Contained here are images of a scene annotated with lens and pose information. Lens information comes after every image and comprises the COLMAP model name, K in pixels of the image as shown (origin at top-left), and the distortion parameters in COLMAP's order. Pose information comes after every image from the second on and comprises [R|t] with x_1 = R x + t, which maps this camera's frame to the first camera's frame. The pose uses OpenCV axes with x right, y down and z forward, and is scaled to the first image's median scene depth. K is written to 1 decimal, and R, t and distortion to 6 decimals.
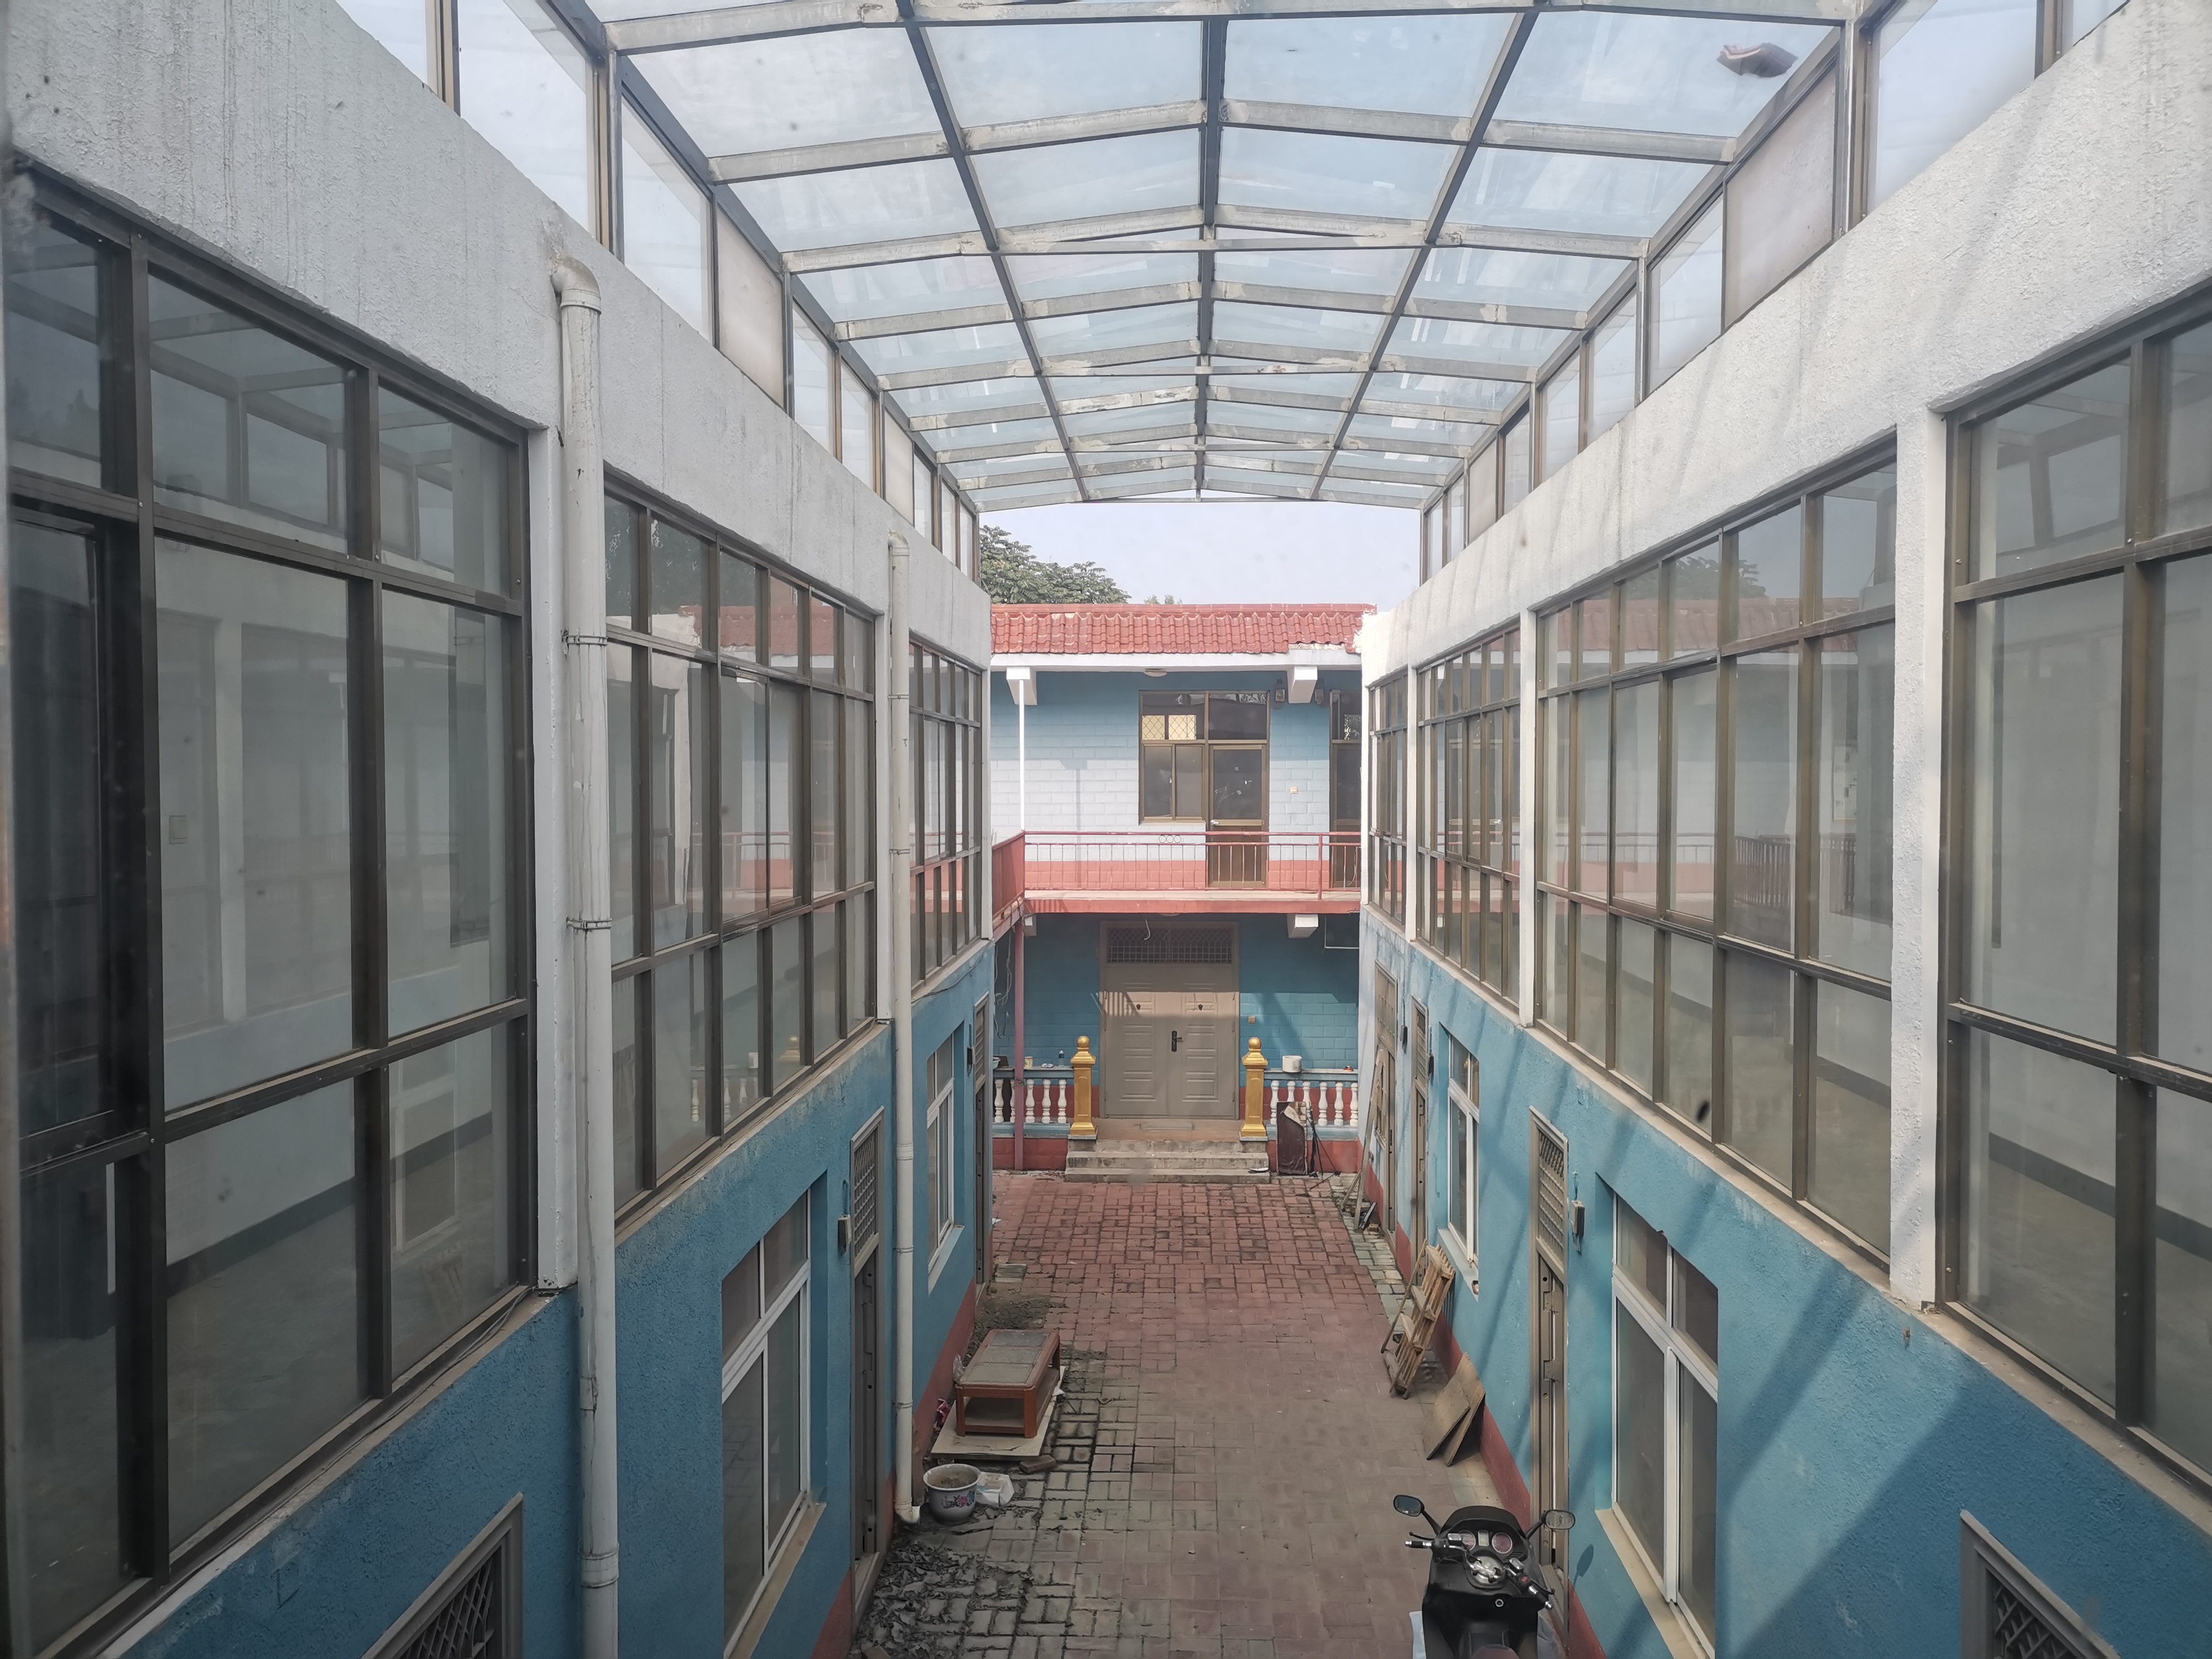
lens RADIAL K [[1651.0, 0, 1106.0], [0, 1651.0, 829.5], [0, 0, 1]] dist [0.034900, 0.001398]
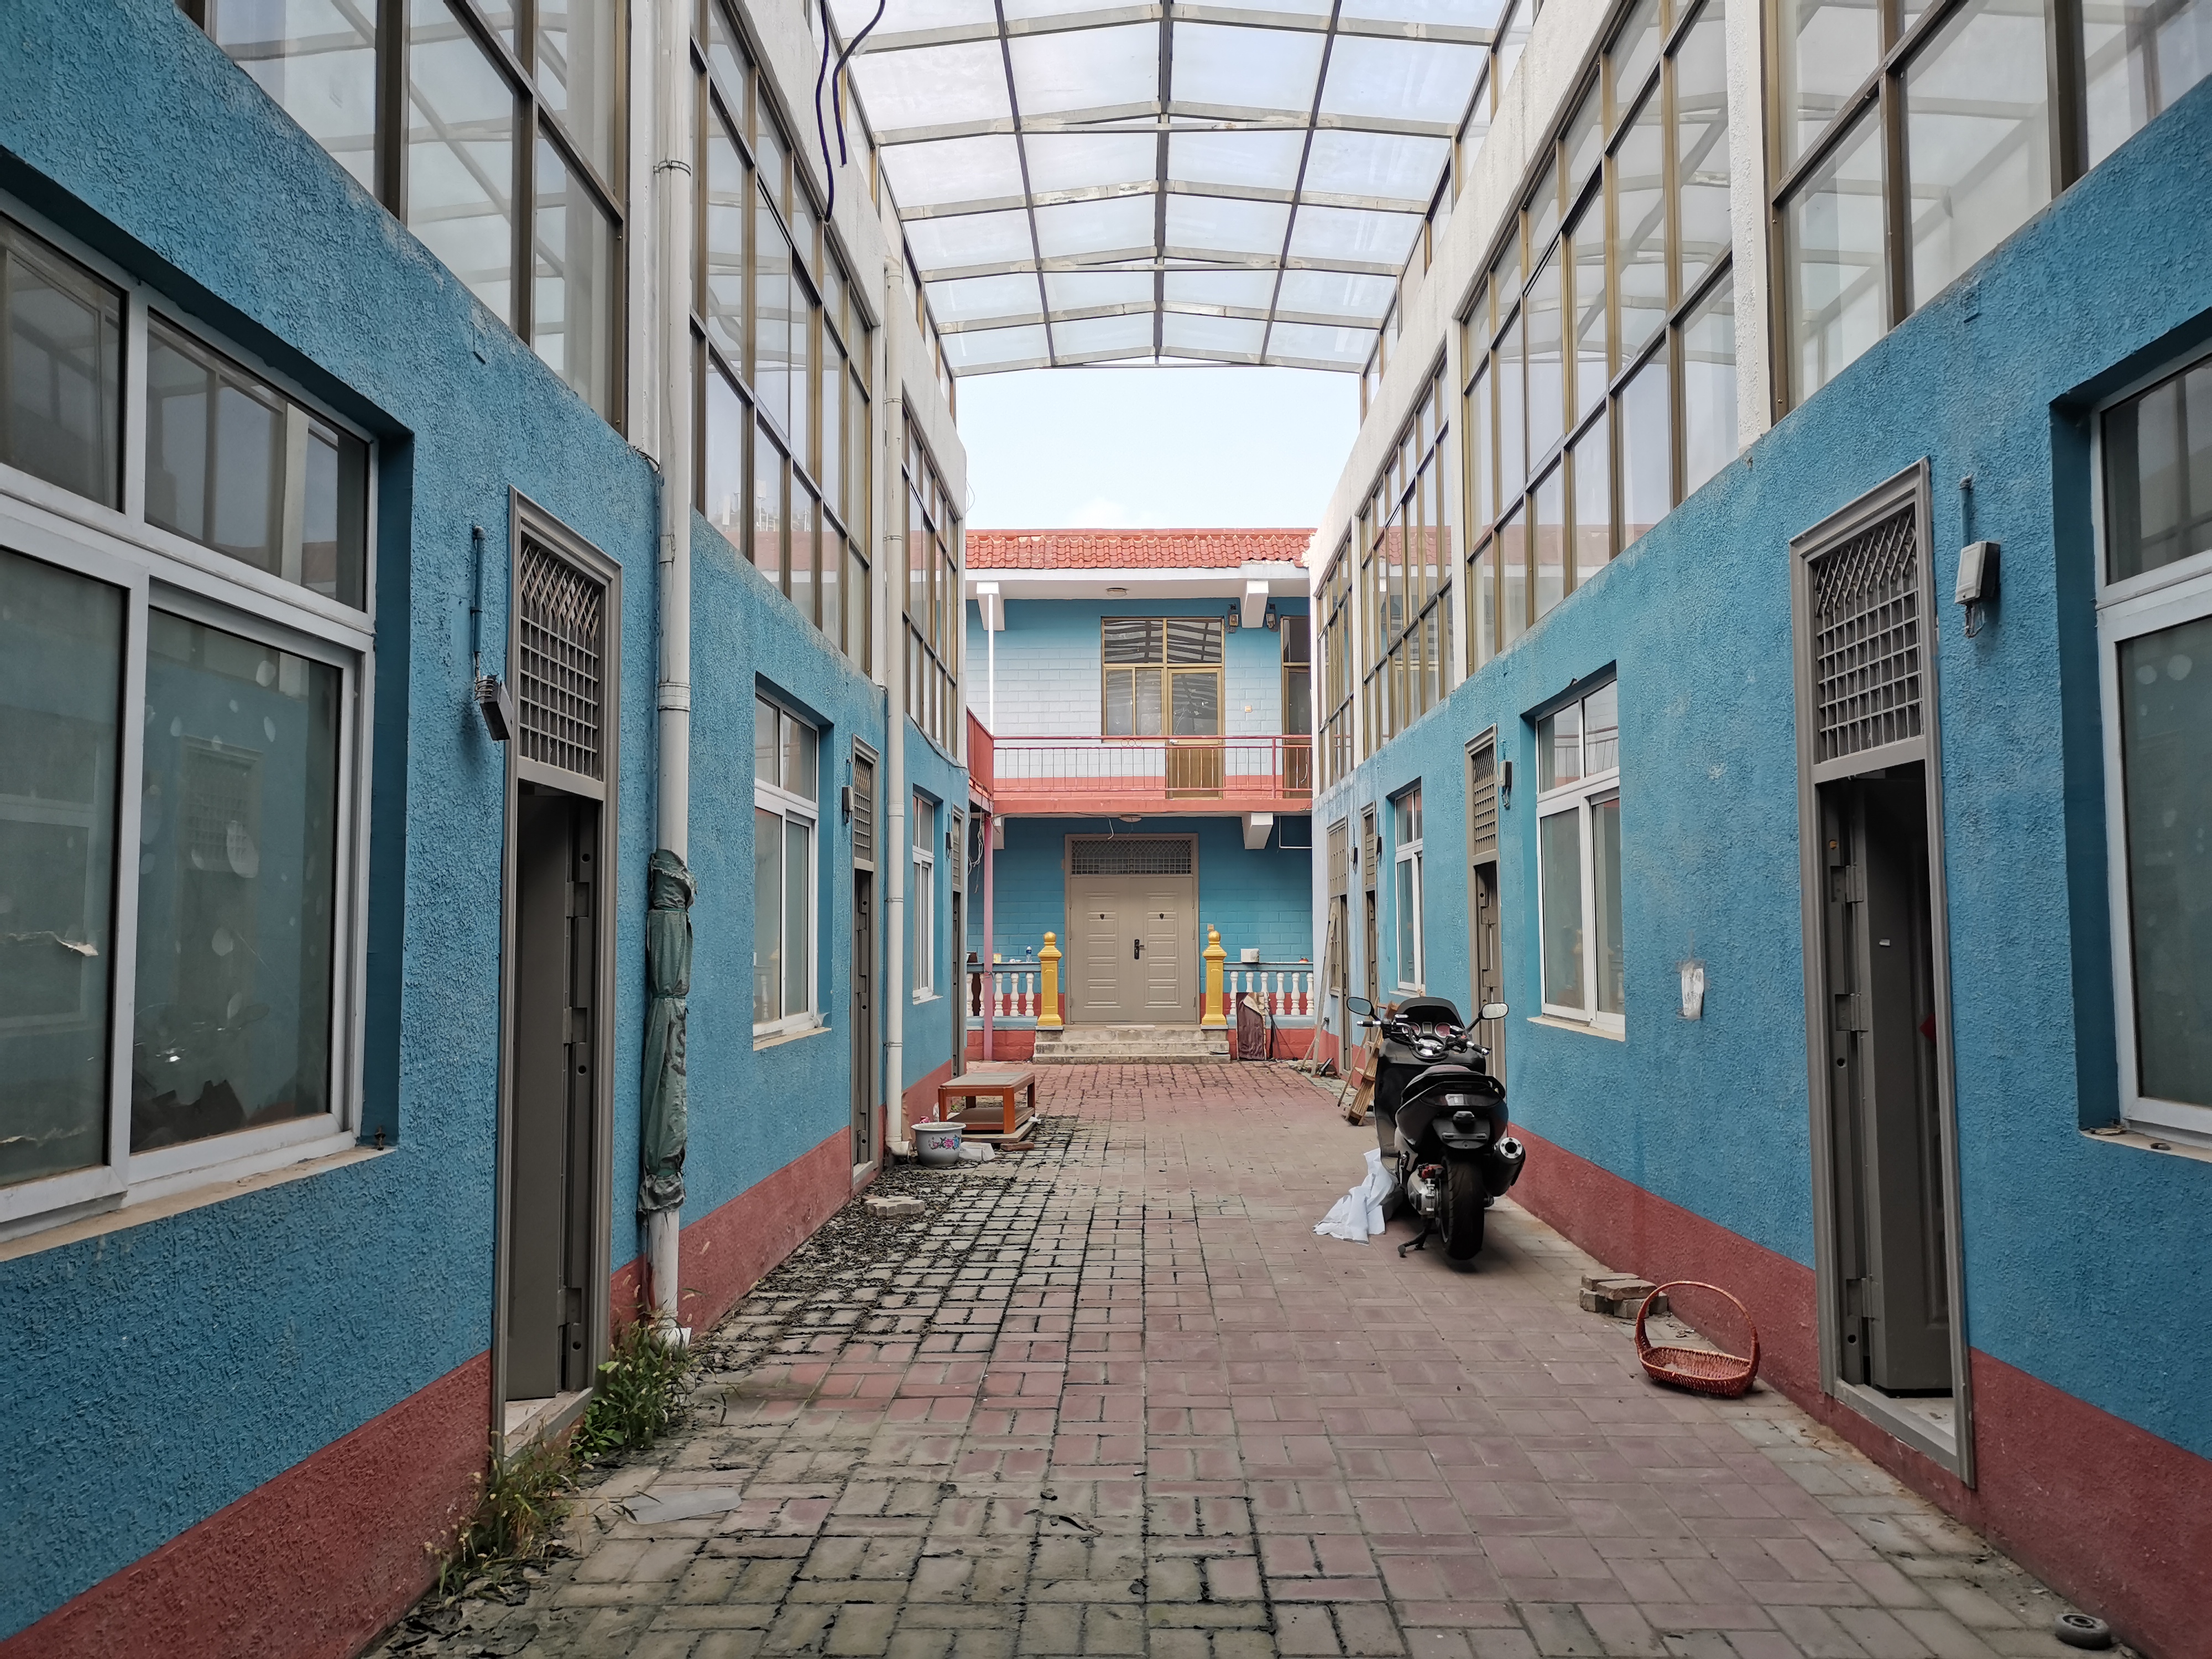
lens RADIAL K [[1651.0, 0, 1106.0], [0, 1651.0, 829.5], [0, 0, 1]] dist [0.034900, 0.001398]
pose [[0.999598, -0.003682, 0.028112, -0.007476], [0.006384, 0.995299, -0.096635, 0.162423], [-0.027624, 0.096776, 0.994923, -0.043092]]
